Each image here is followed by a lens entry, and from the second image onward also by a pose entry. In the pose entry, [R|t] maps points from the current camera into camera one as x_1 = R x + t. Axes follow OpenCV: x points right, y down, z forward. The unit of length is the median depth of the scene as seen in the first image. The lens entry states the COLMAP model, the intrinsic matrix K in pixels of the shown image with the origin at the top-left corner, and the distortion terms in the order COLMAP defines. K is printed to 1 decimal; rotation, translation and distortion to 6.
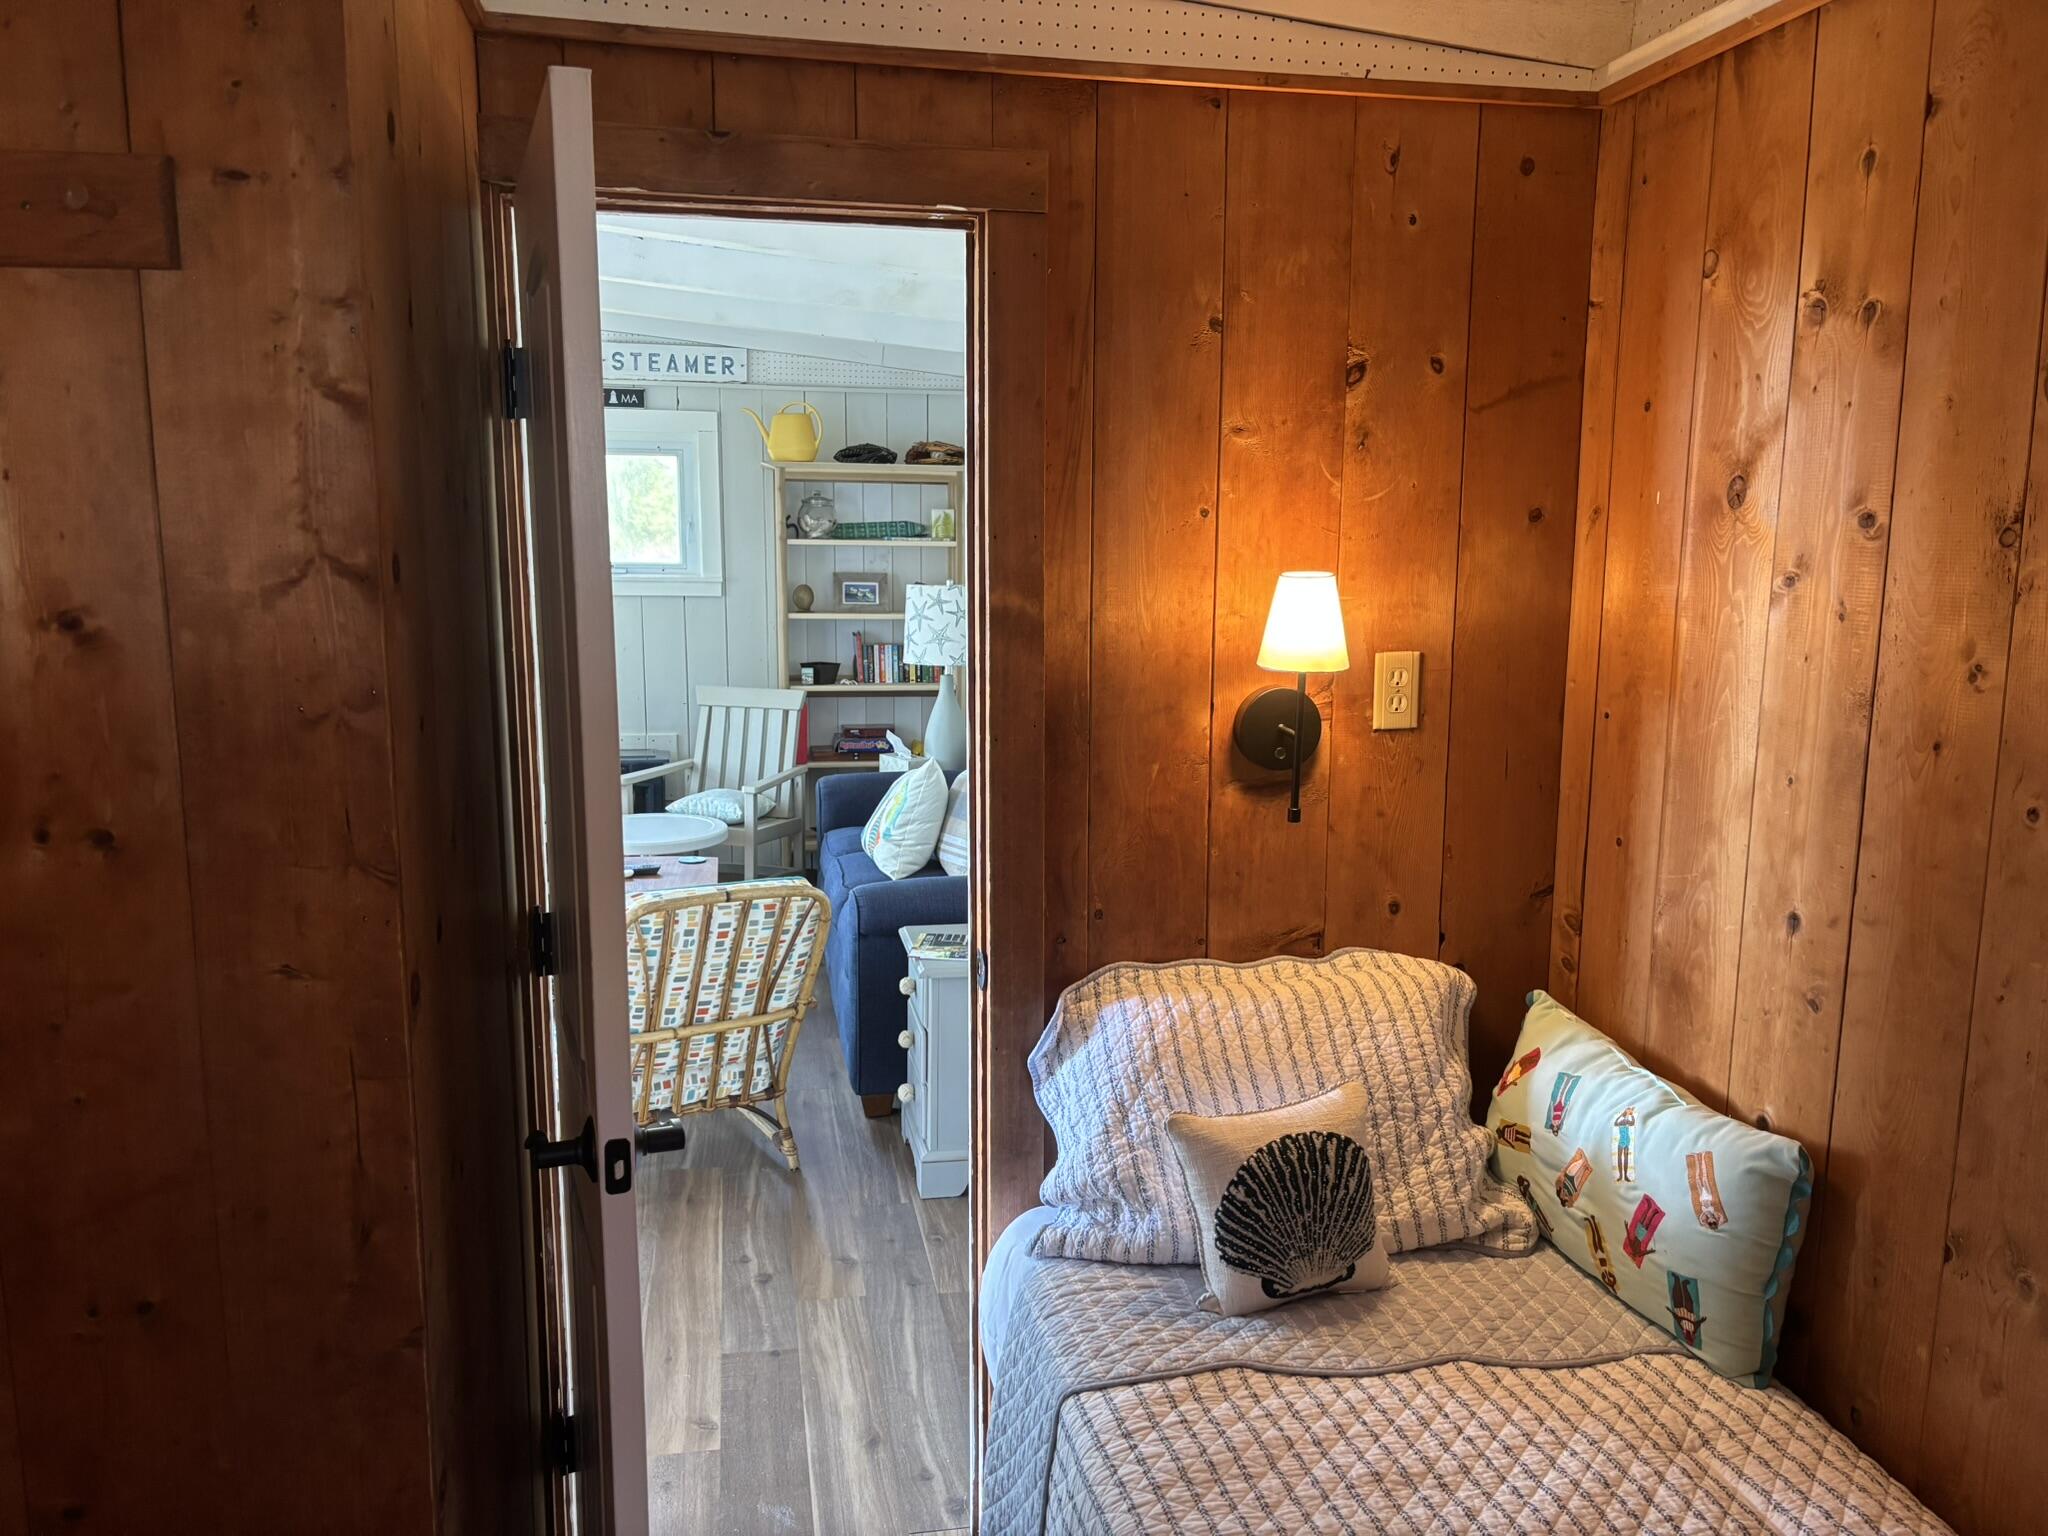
lens RADIAL K [[1552.6, 0, 1028.0], [0, 1552.6, 785.0], [0, 0, 1]] dist [0.021599, -0.017960]
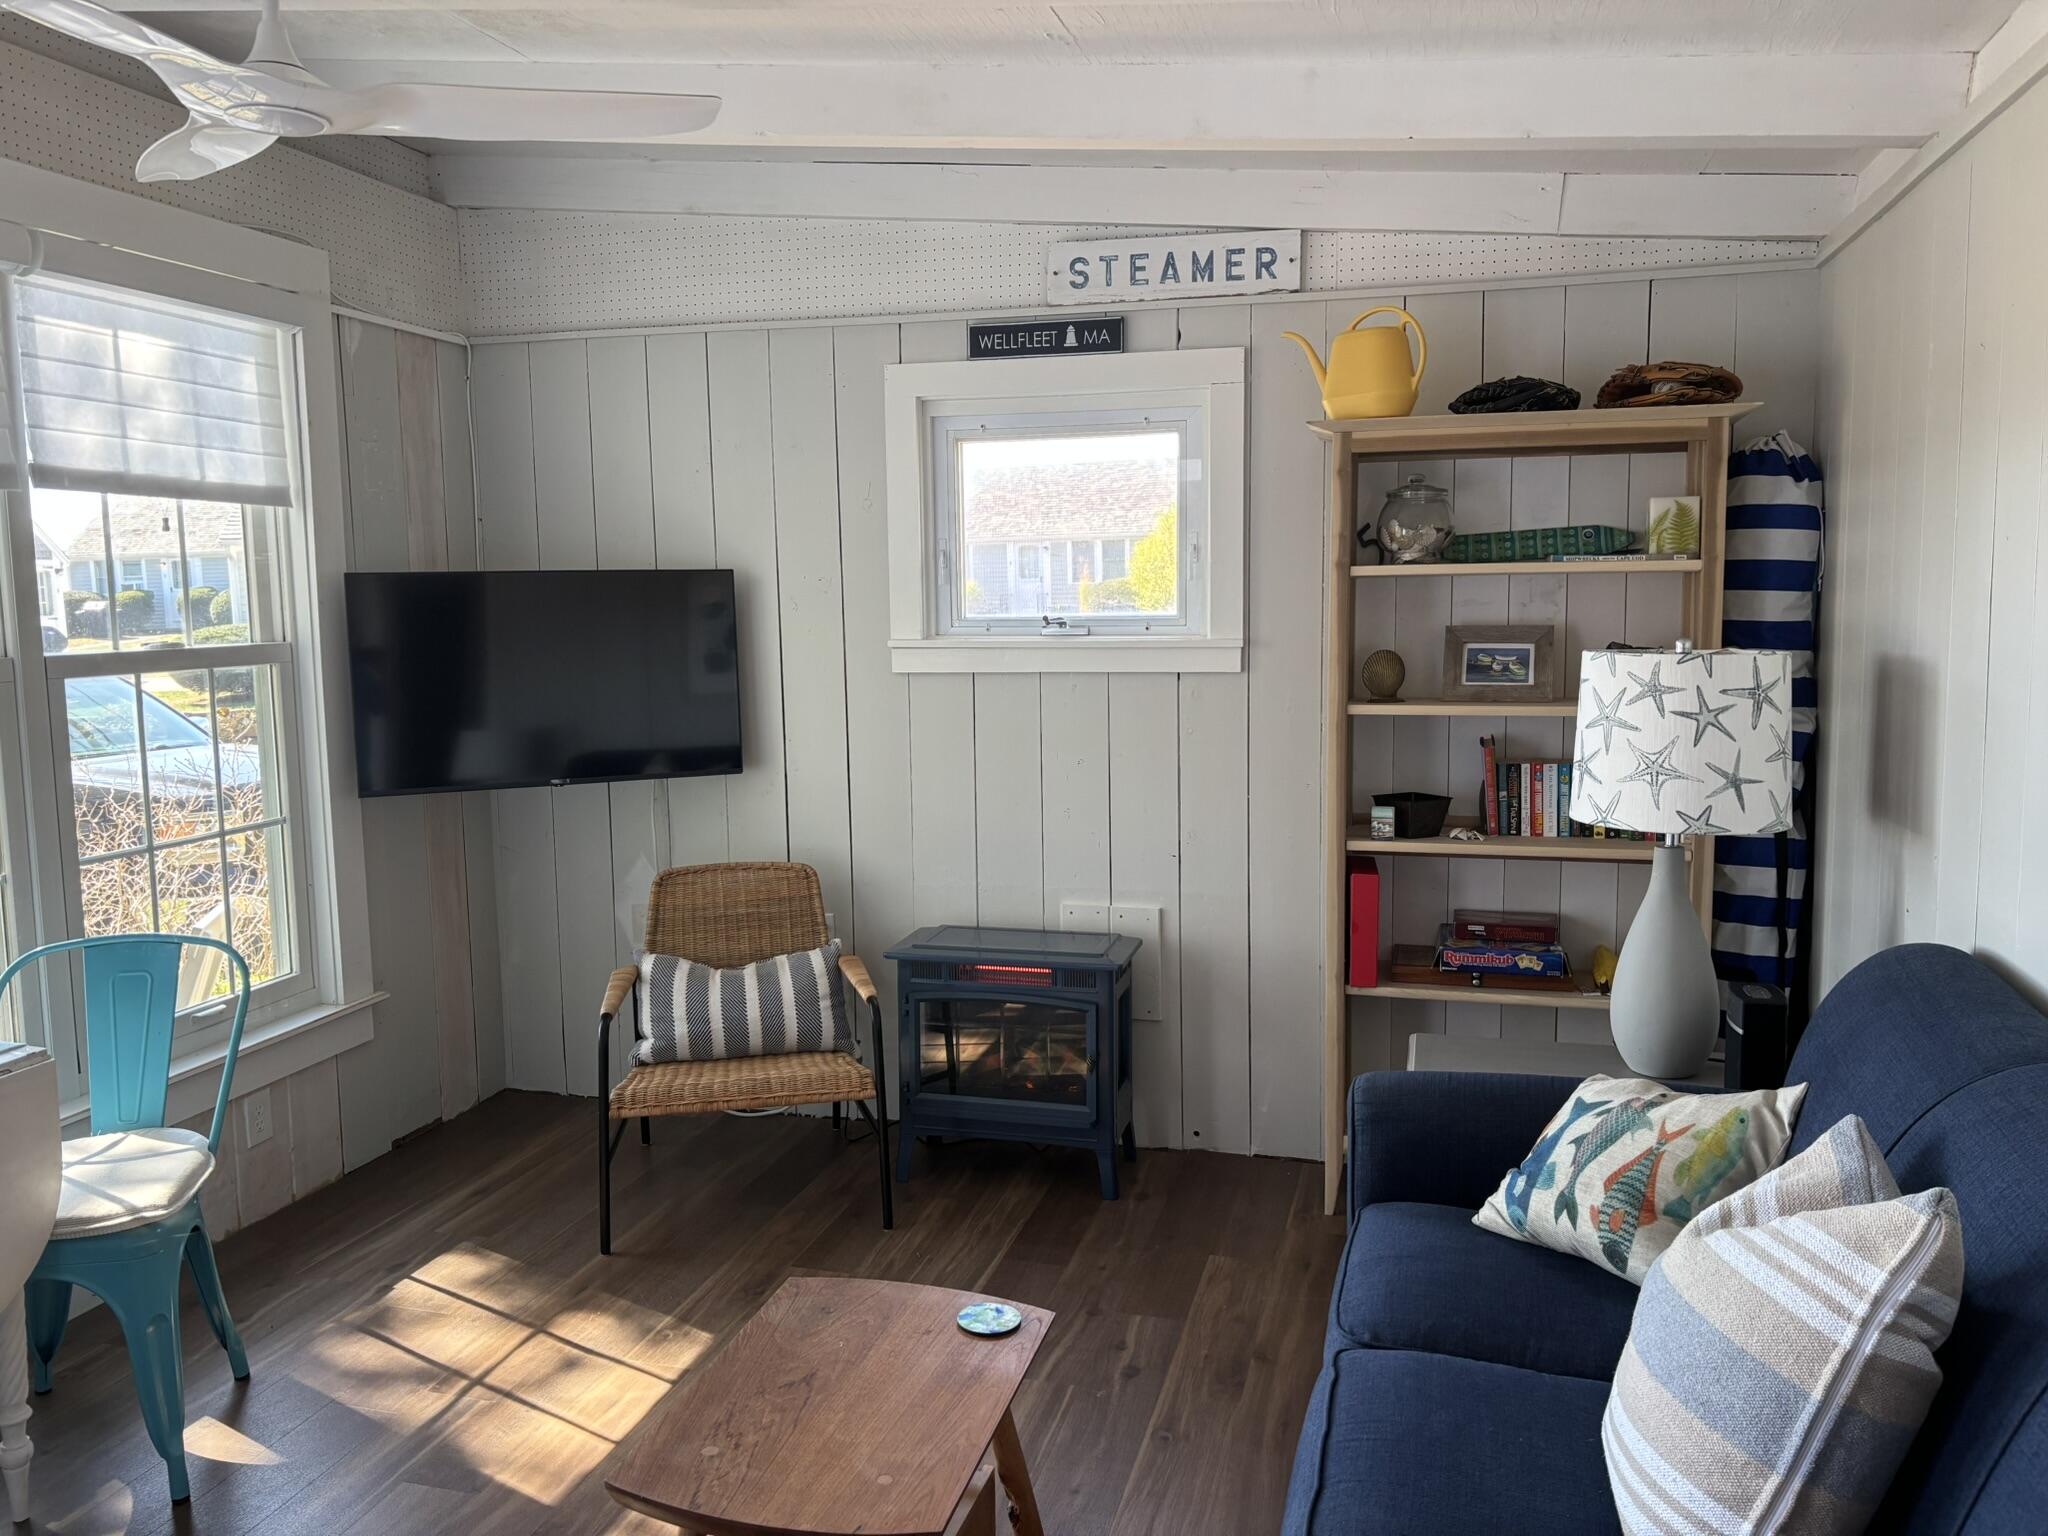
lens RADIAL K [[1552.6, 0, 1003.2], [0, 1552.6, 776.5], [0, 0, 1]] dist [0.021599, -0.017960]
pose [[0.894147, 0.027326, -0.446940, -0.021608], [-0.043334, 0.998732, -0.025631, -0.065963], [0.445672, 0.042285, 0.894197, 0.464842]]
